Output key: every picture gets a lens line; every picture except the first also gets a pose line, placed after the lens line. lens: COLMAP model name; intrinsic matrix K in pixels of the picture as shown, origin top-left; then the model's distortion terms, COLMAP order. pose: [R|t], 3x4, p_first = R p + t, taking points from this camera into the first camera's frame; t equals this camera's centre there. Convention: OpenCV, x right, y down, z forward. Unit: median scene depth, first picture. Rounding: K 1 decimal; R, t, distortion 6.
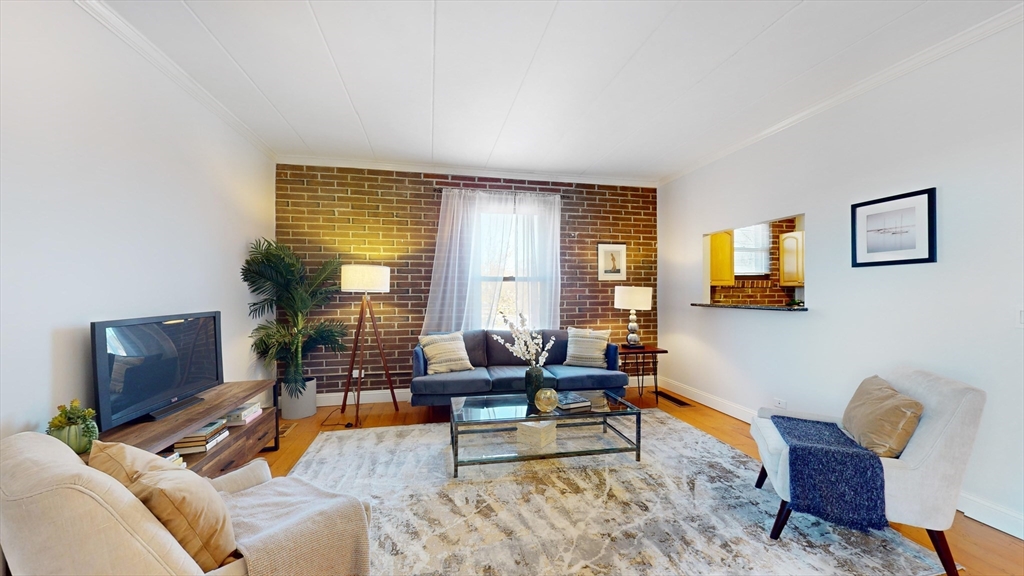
lens RADIAL K [[376.0, 0, 513.8], [0, 376.0, 289.8], [0, 0, 1]] dist [0.000339, 0.001227]
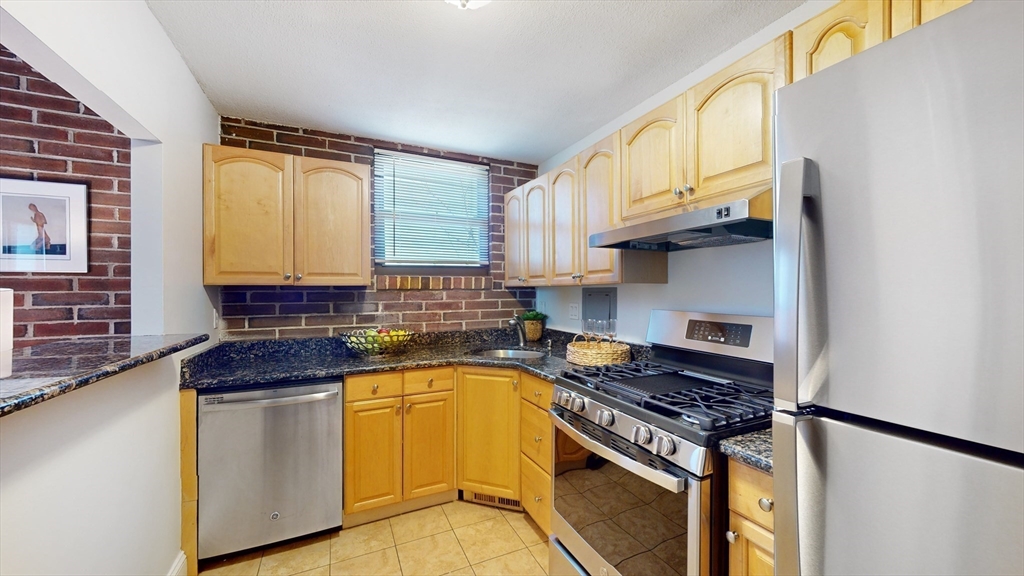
lens RADIAL K [[376.0, 0, 513.0], [0, 376.0, 290.2], [0, 0, 1]] dist [0.000339, 0.001227]
pose [[0.975338, -0.004810, 0.220665, 0.739911], [0.006502, 0.999955, -0.006942, -0.000499], [-0.220622, 0.008206, 0.975325, 0.560630]]
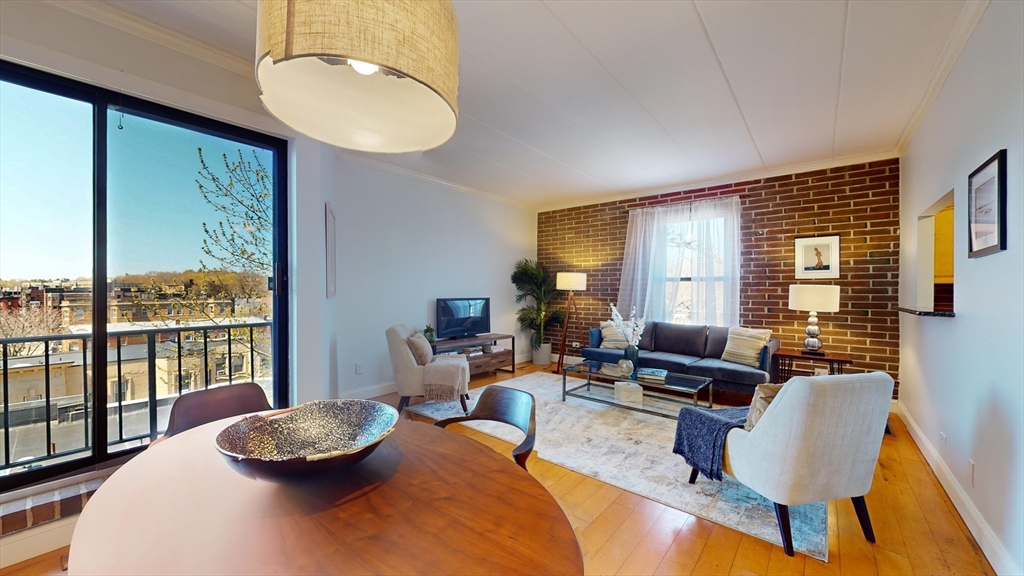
lens RADIAL K [[376.0, 0, 511.3], [0, 376.0, 288.9], [0, 0, 1]] dist [0.000339, 0.001227]
pose [[0.615167, 0.002344, -0.788393, 0.575235], [-0.006046, 0.999980, -0.001744, 0.005626], [0.788373, 0.005839, 0.615169, -0.113535]]
